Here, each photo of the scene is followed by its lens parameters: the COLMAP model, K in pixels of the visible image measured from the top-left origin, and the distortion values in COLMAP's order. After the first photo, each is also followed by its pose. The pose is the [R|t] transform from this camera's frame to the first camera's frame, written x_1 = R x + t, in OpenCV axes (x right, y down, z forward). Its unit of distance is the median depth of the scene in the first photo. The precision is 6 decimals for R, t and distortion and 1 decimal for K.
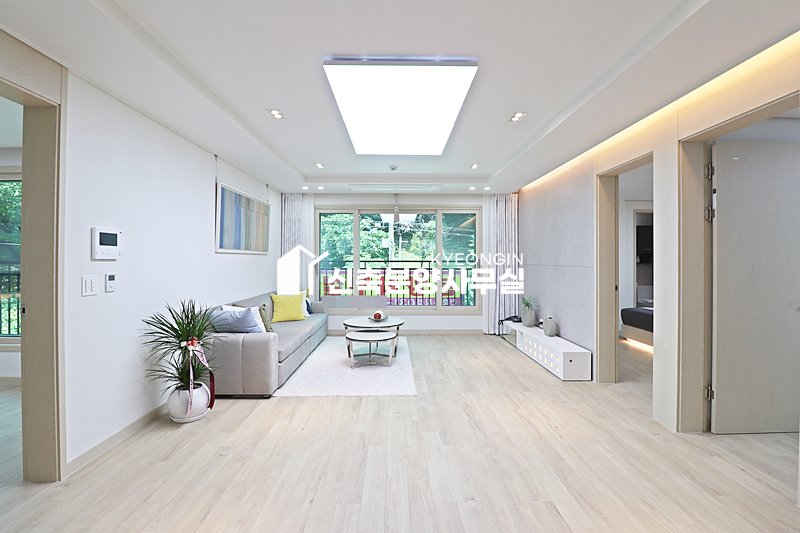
lens RADIAL K [[370.7, 0, 407.9], [0, 370.7, 257.3], [0, 0, 1]] dist [-0.001942, -0.001076]
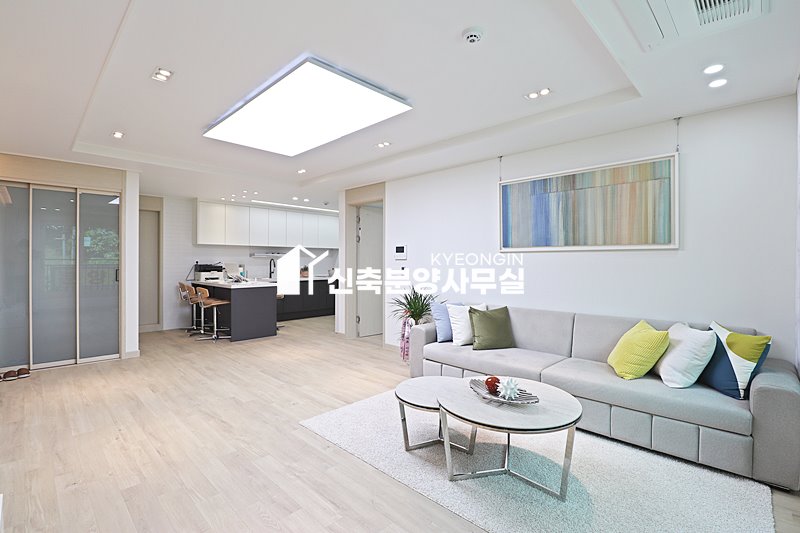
lens RADIAL K [[363.8, 0, 414.3], [0, 363.8, 262.8], [0, 0, 1]] dist [-0.040220, 0.000219]
pose [[-0.697998, -0.005190, -0.716080, 0.452563], [0.001391, 0.999962, -0.008604, 0.029621], [0.716098, -0.007001, -0.697965, 1.890440]]
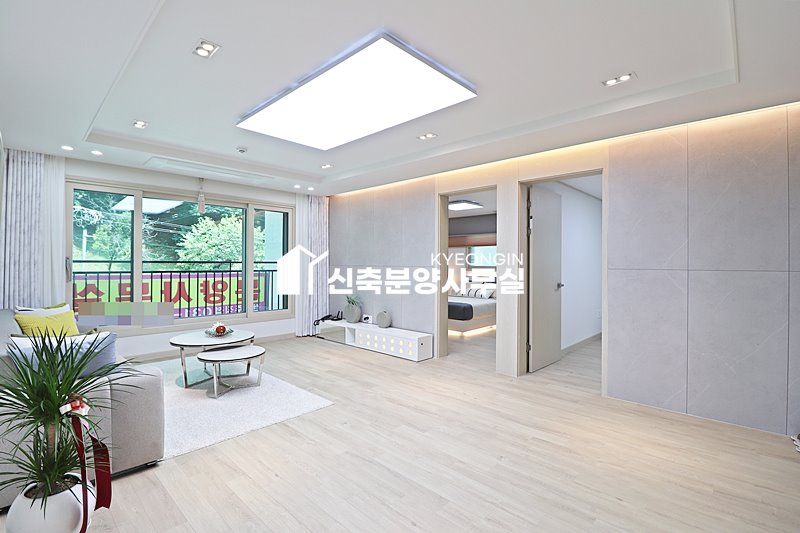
lens RADIAL K [[368.7, 0, 401.9], [0, 368.7, 264.3], [0, 0, 1]] dist [0.004439, 0.000174]
pose [[0.711950, -0.000693, 0.702230, -0.558686], [-0.008674, 0.999915, 0.009781, 0.007778], [-0.702176, -0.013054, 0.711883, 0.232562]]
